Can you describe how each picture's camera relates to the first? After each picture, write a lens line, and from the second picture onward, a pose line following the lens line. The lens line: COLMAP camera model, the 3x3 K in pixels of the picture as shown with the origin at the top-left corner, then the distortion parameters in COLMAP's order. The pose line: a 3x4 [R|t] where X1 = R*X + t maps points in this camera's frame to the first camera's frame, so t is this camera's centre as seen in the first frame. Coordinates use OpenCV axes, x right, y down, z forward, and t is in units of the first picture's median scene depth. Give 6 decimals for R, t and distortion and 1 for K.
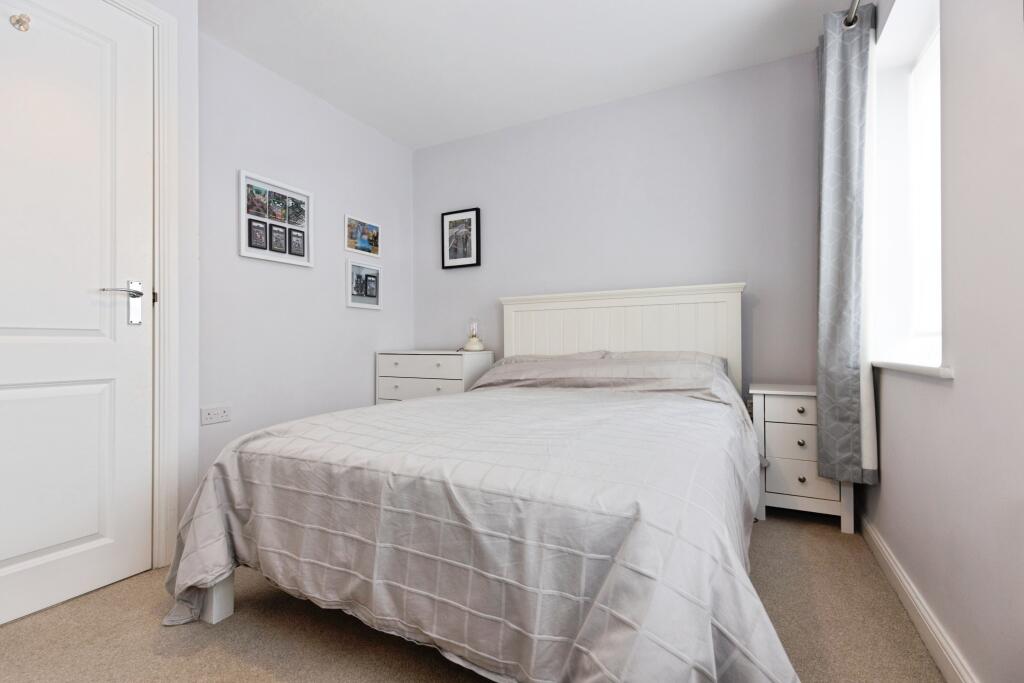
lens RADIAL K [[462.5, 0, 508.8], [0, 462.5, 342.0], [0, 0, 1]] dist [0.007978, -0.000587]
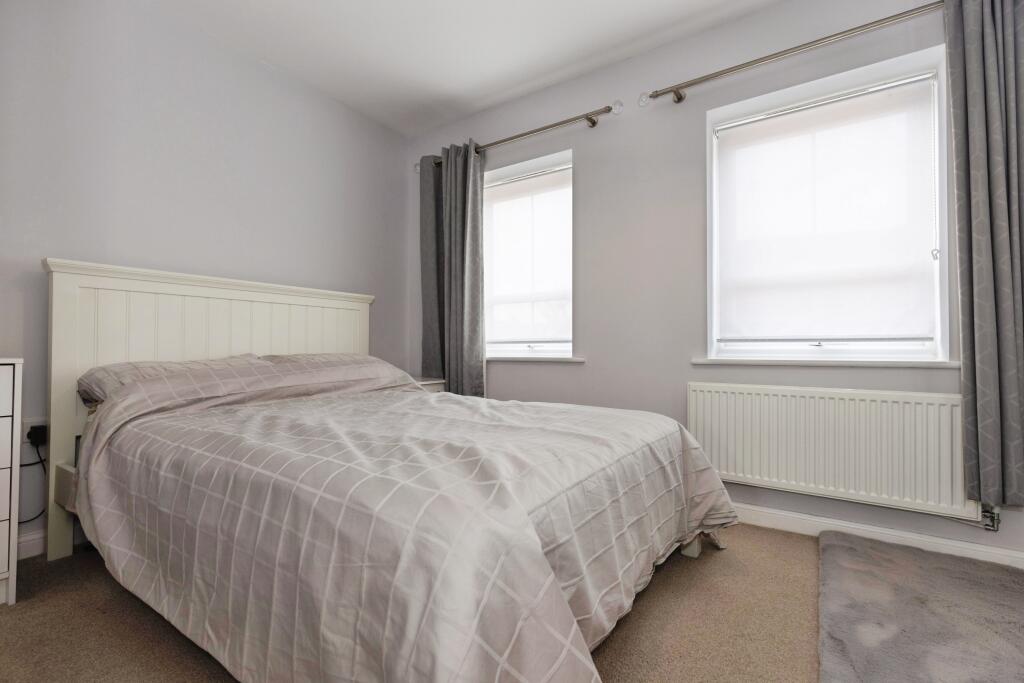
lens RADIAL K [[462.5, 0, 509.4], [0, 462.5, 341.8], [0, 0, 1]] dist [0.007978, -0.000587]
pose [[0.102881, 0.023074, 0.994426, -0.853270], [-0.005611, 0.999728, -0.022616, 0.020197], [-0.994678, -0.003253, 0.102983, 0.699880]]
